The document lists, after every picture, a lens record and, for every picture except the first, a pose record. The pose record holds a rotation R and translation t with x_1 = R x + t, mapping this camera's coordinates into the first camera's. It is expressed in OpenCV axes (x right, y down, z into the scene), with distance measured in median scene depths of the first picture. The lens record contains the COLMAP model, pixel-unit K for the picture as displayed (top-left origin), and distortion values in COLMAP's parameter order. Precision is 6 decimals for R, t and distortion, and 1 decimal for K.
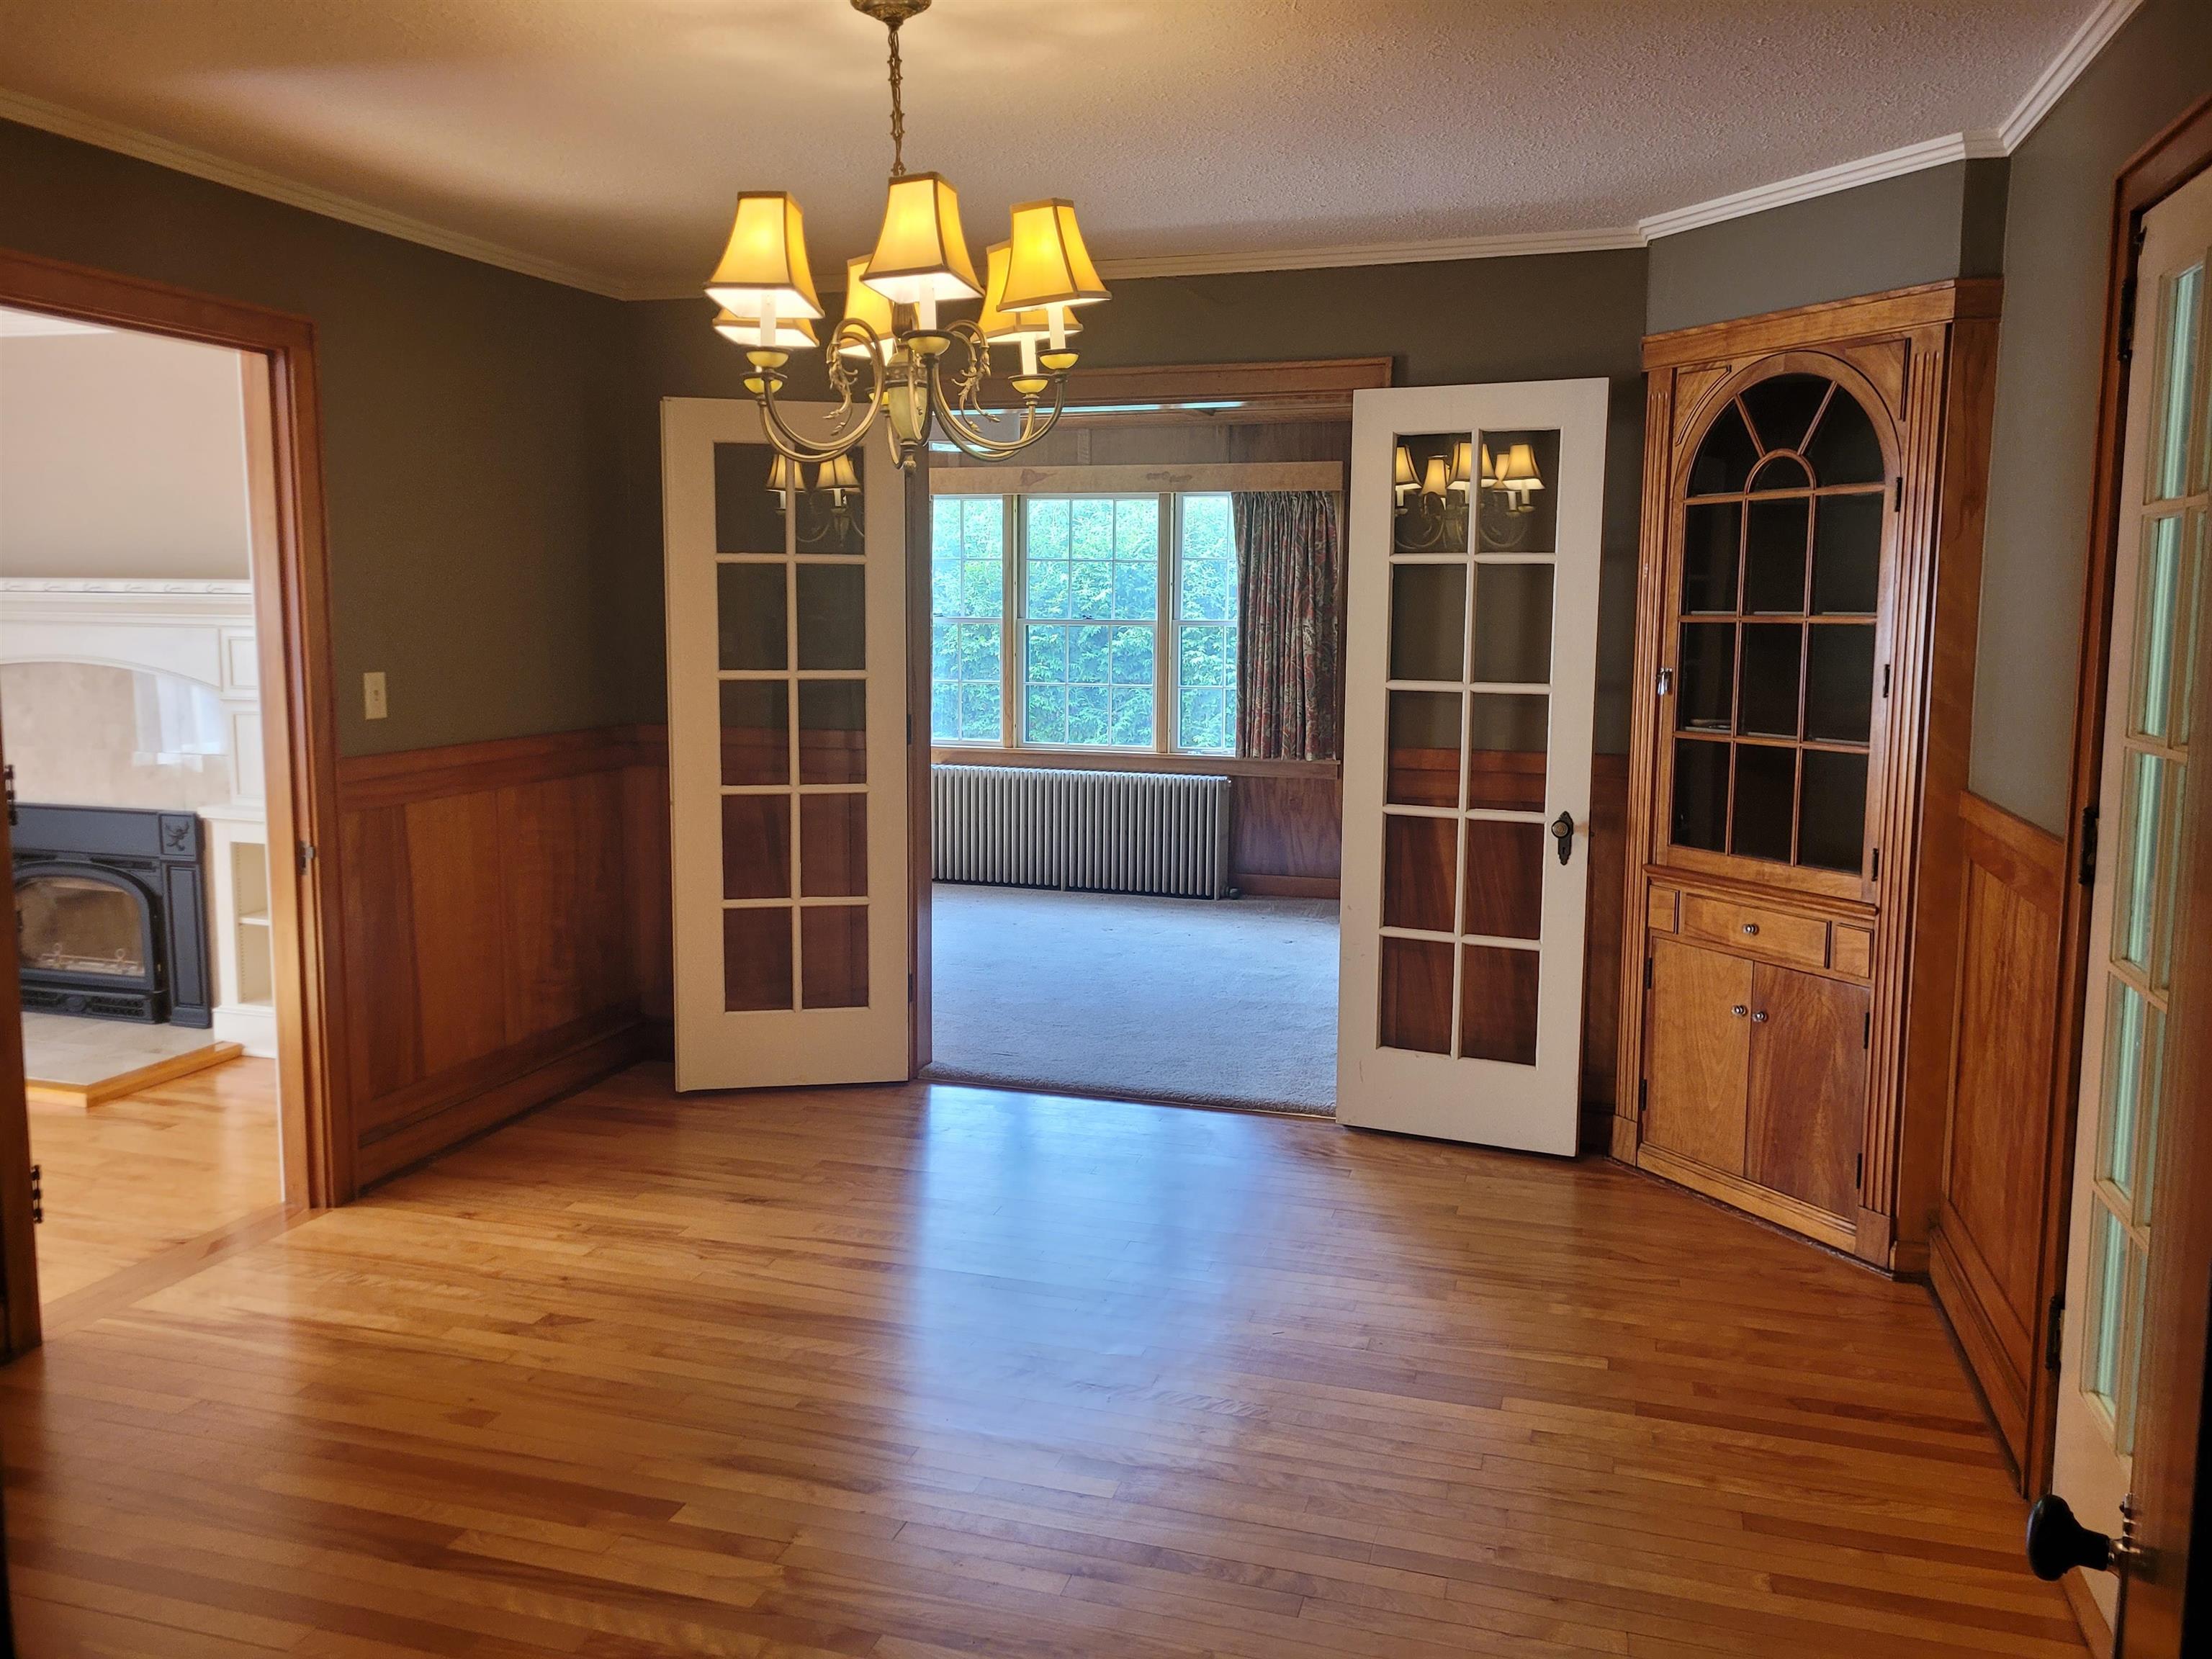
lens RADIAL K [[1667.6, 0, 1103.6], [0, 1667.6, 788.2], [0, 0, 1]] dist [0.044741, -0.005272]
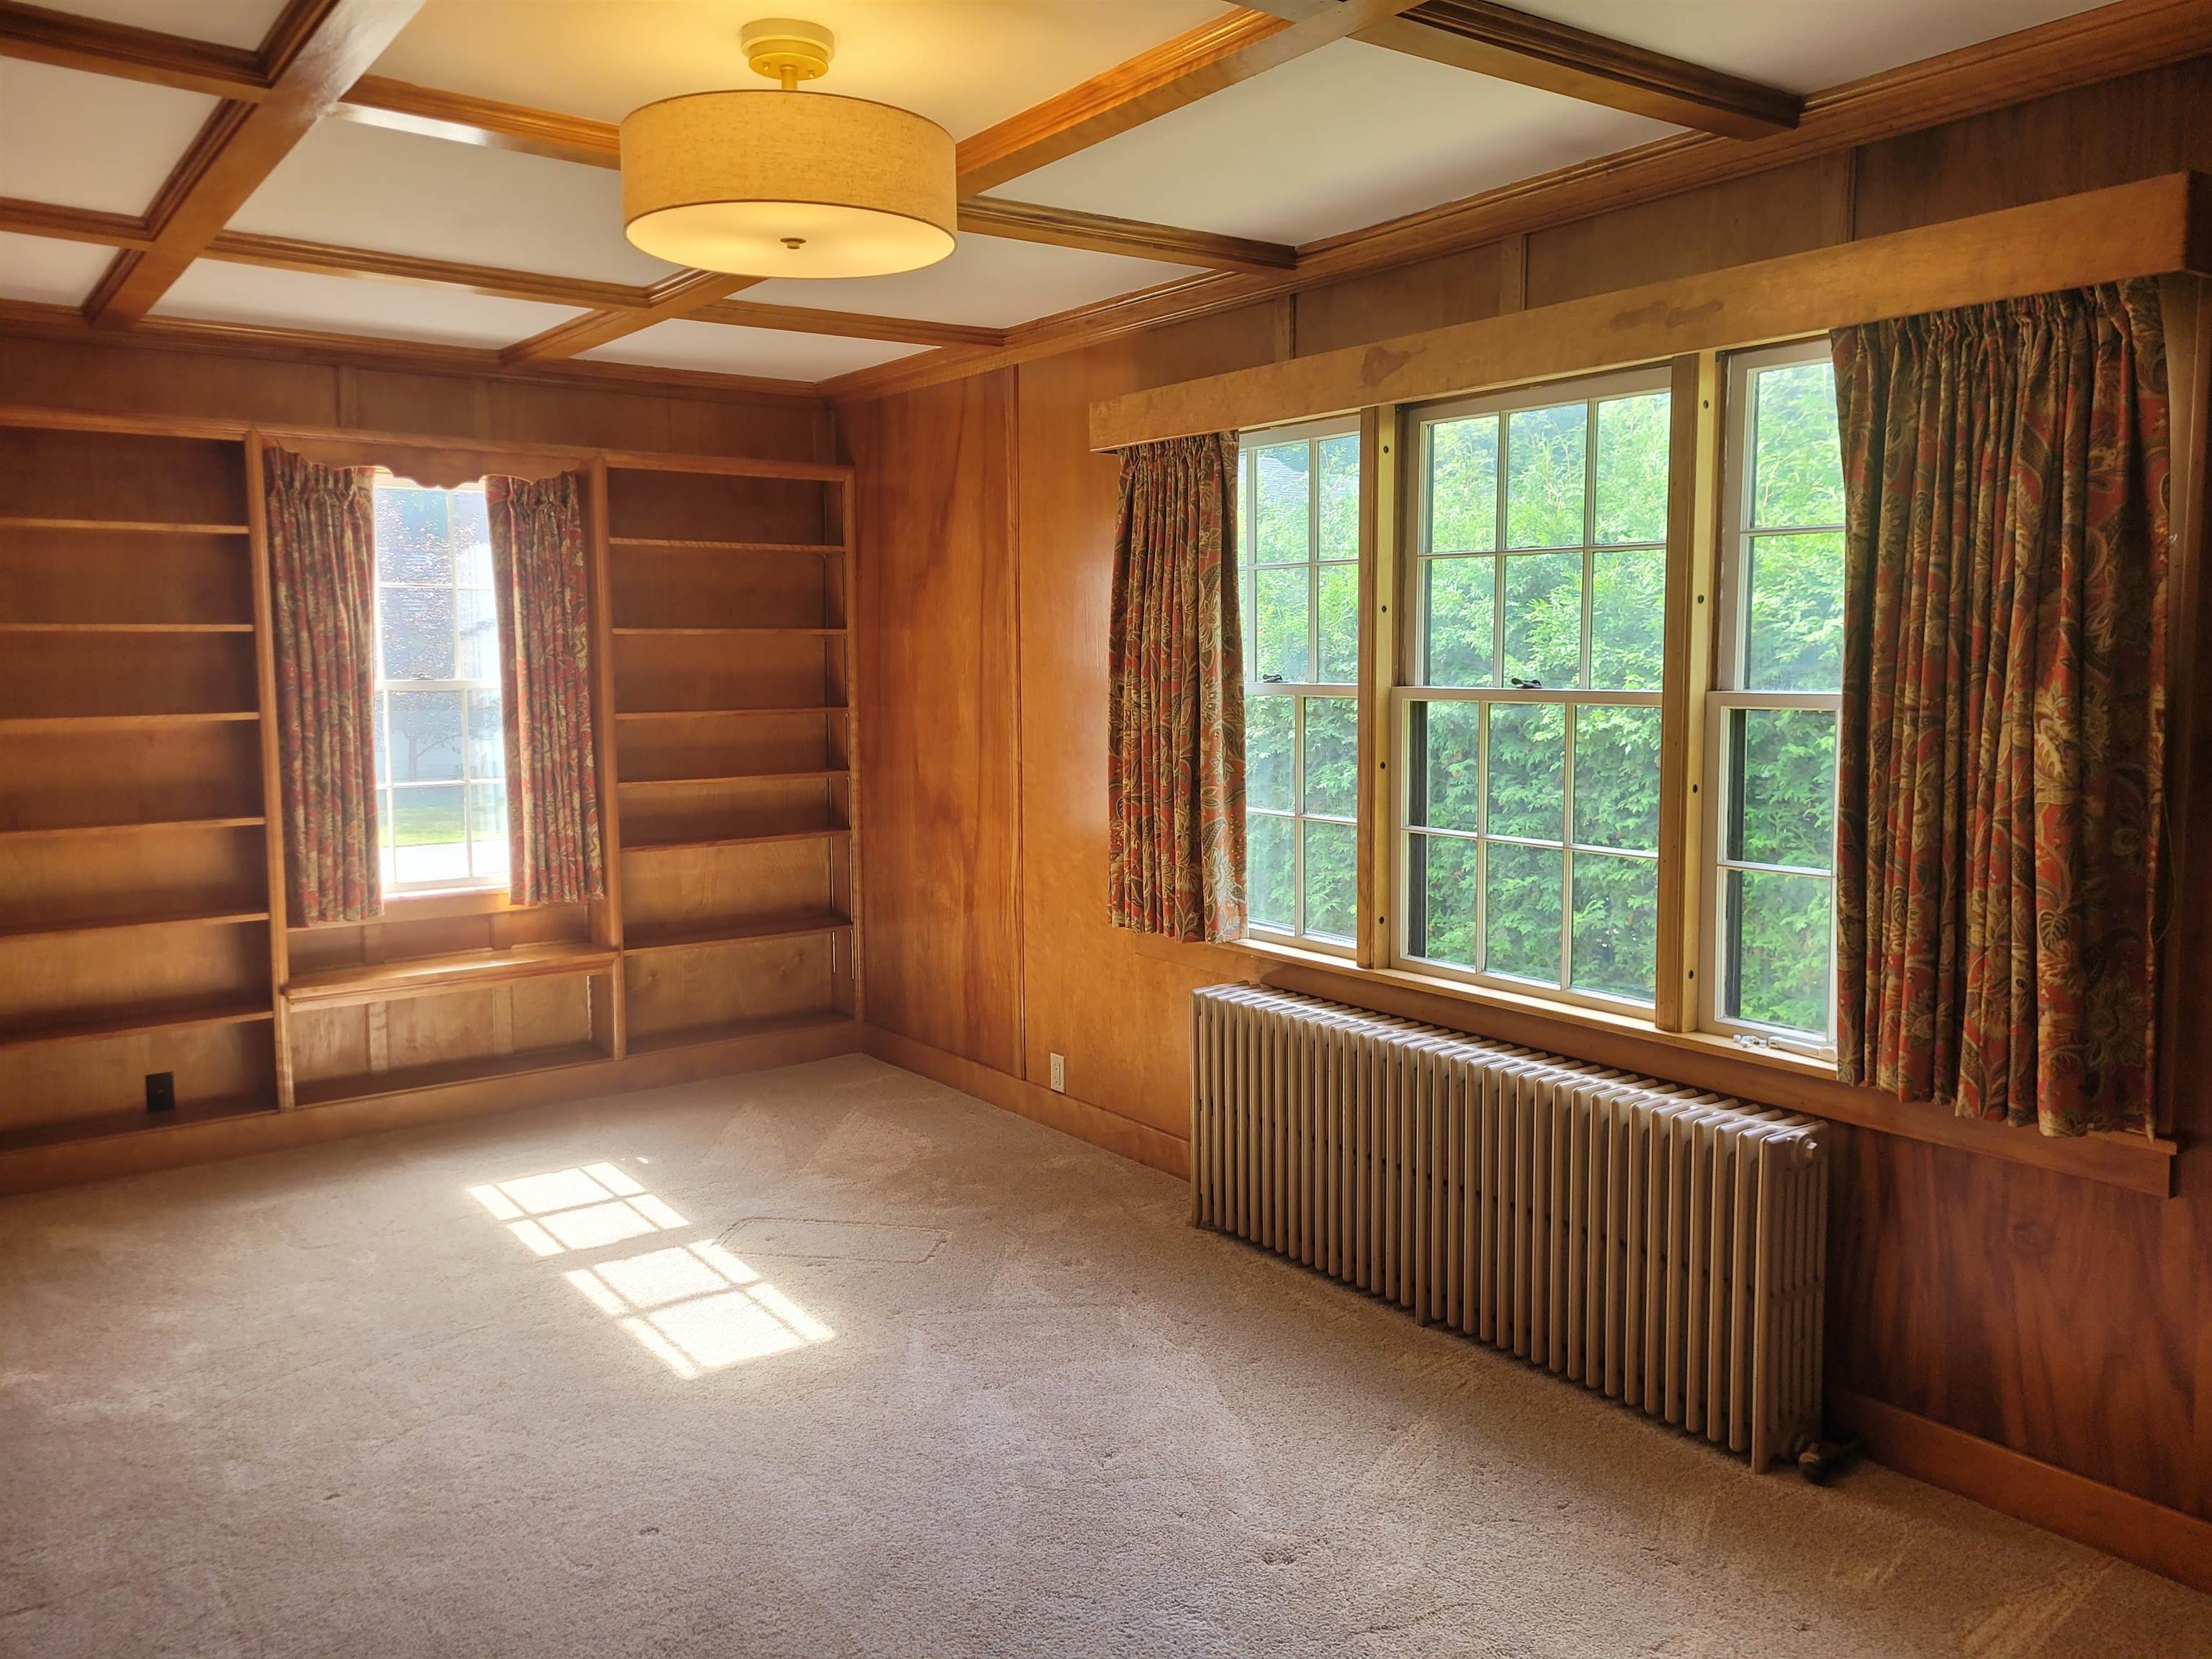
lens RADIAL K [[1667.6, 0, 1103.6], [0, 1667.6, 788.2], [0, 0, 1]] dist [0.044741, -0.005272]
pose [[0.802753, 0.040519, -0.594933, 0.336147], [-0.053899, 0.998535, -0.004720, -0.142662], [0.593870, 0.035856, 0.803761, 1.254759]]
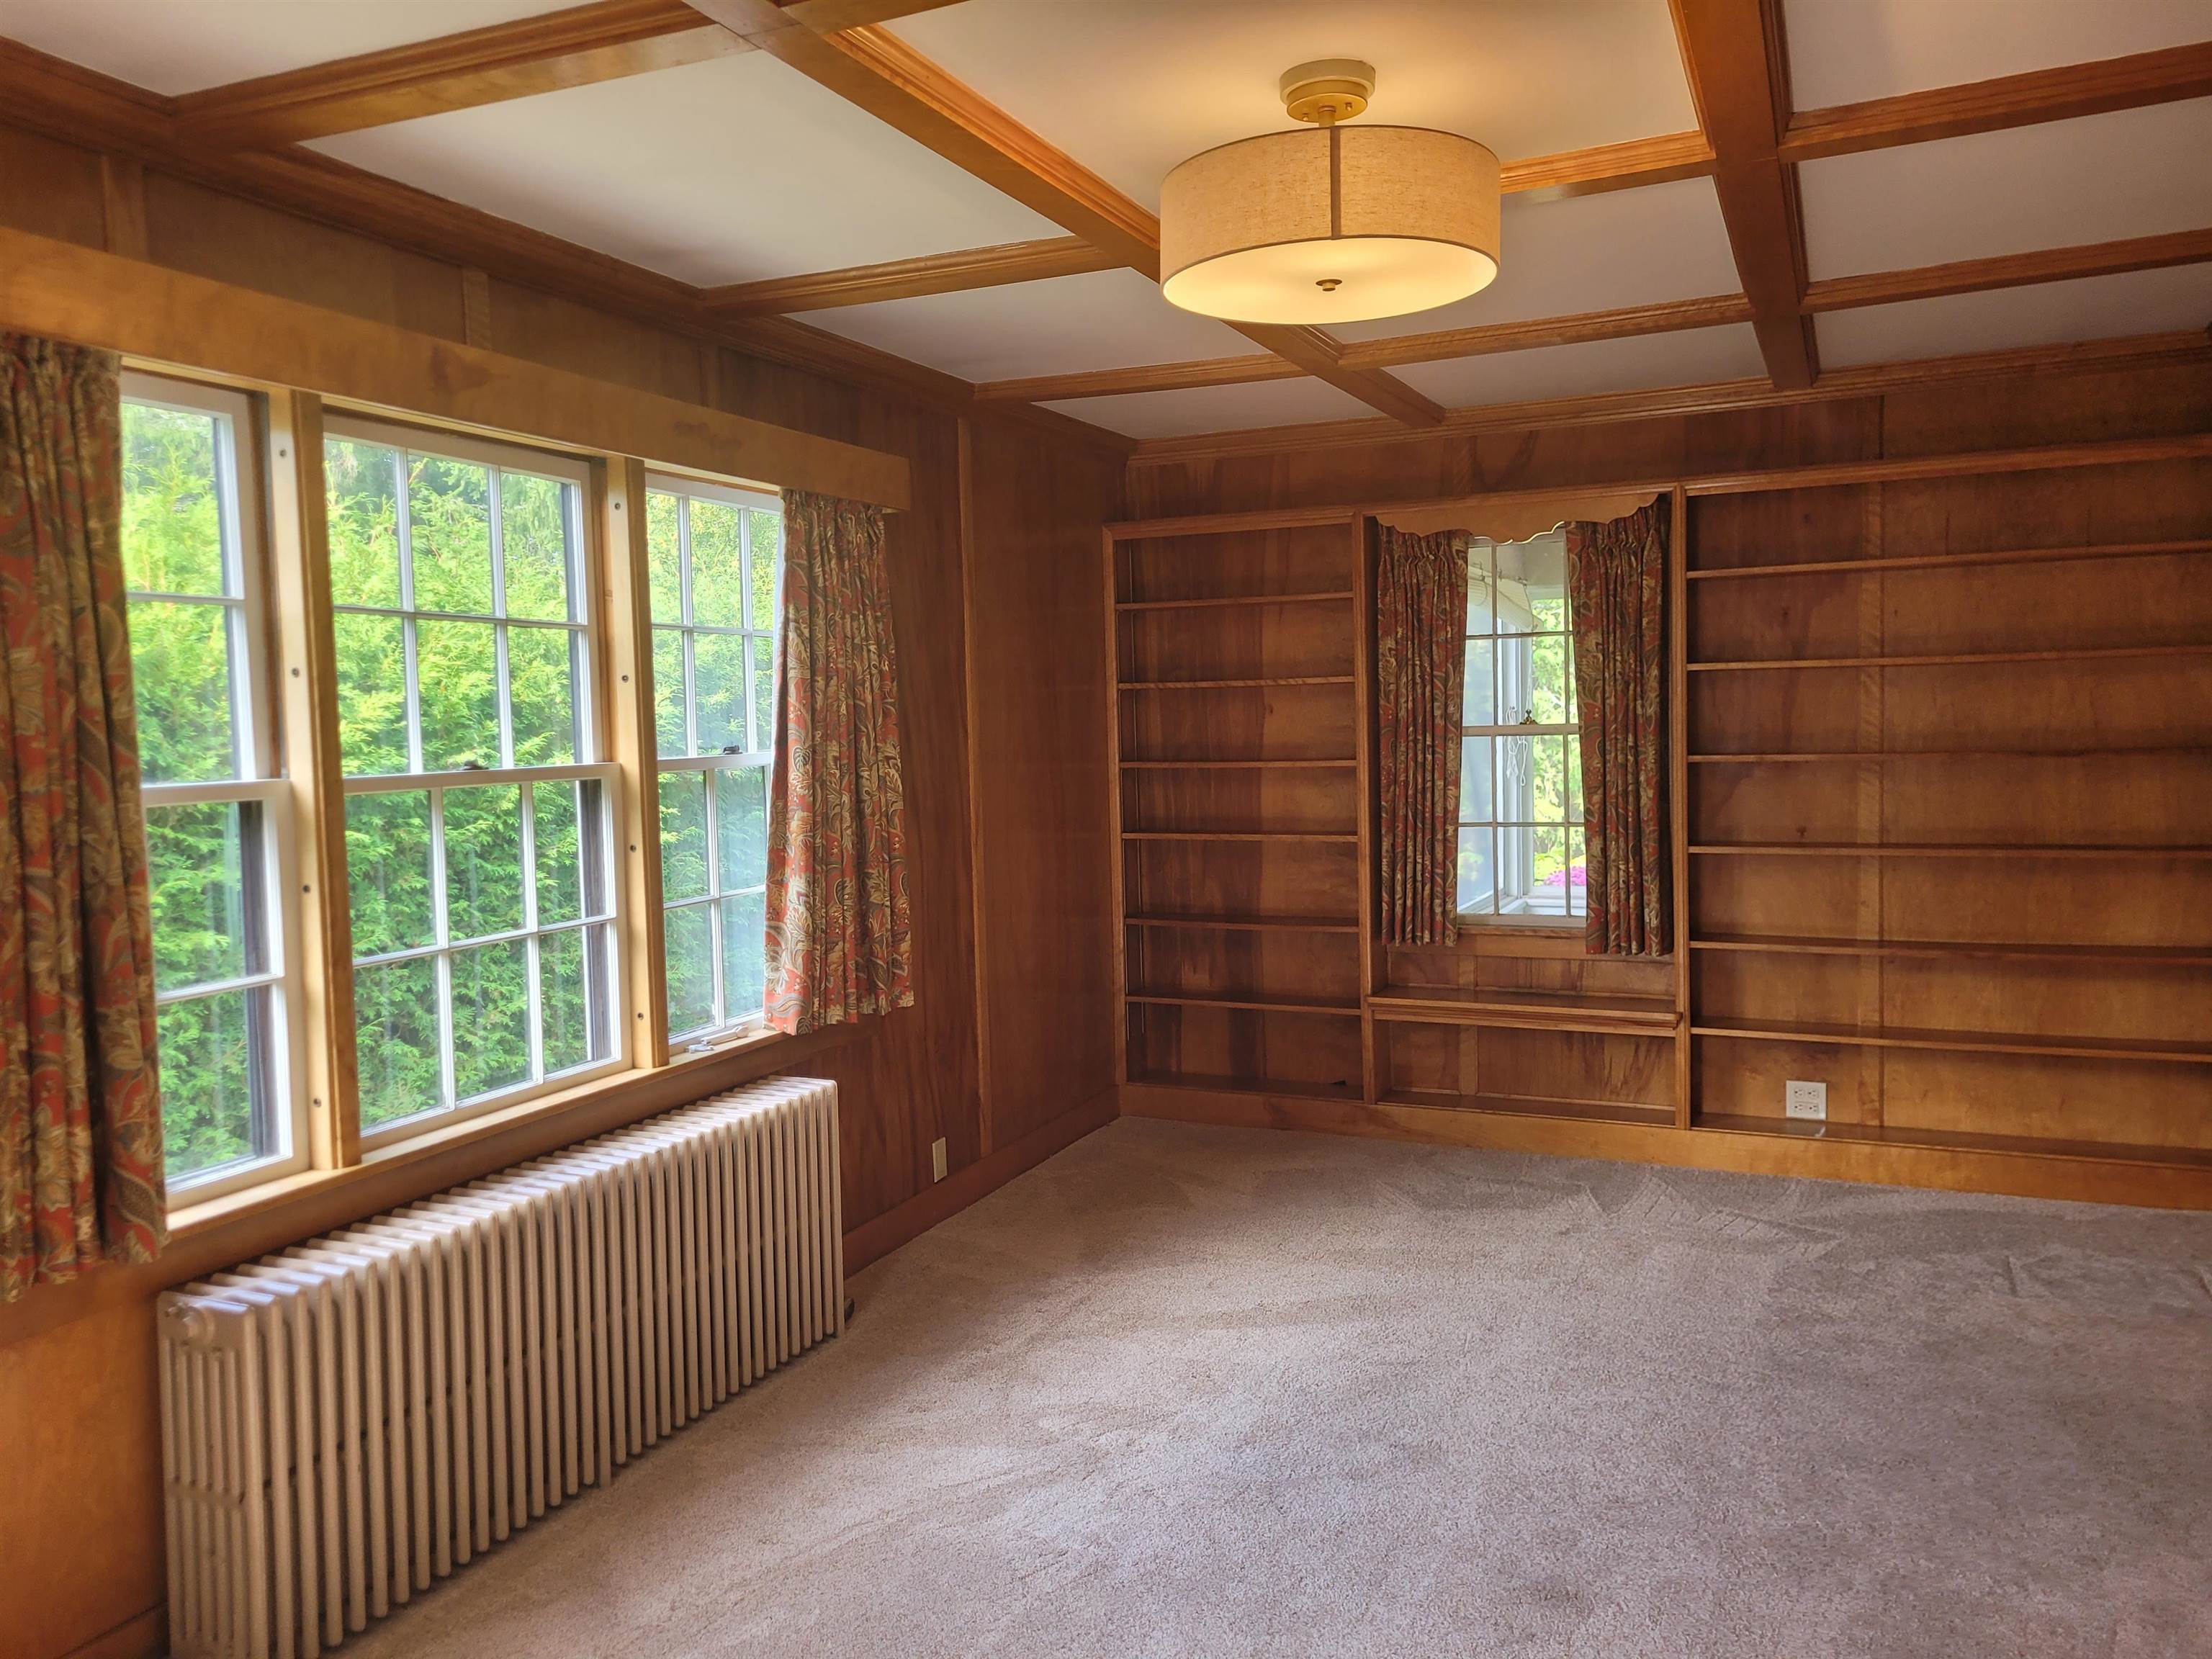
lens RADIAL K [[1667.6, 0, 1103.6], [0, 1667.6, 788.2], [0, 0, 1]] dist [0.044741, -0.005272]
pose [[0.122138, -0.055791, 0.990944, -0.773195], [0.134144, 0.990186, 0.039214, -0.192839], [-0.983406, 0.128140, 0.128423, 1.708045]]
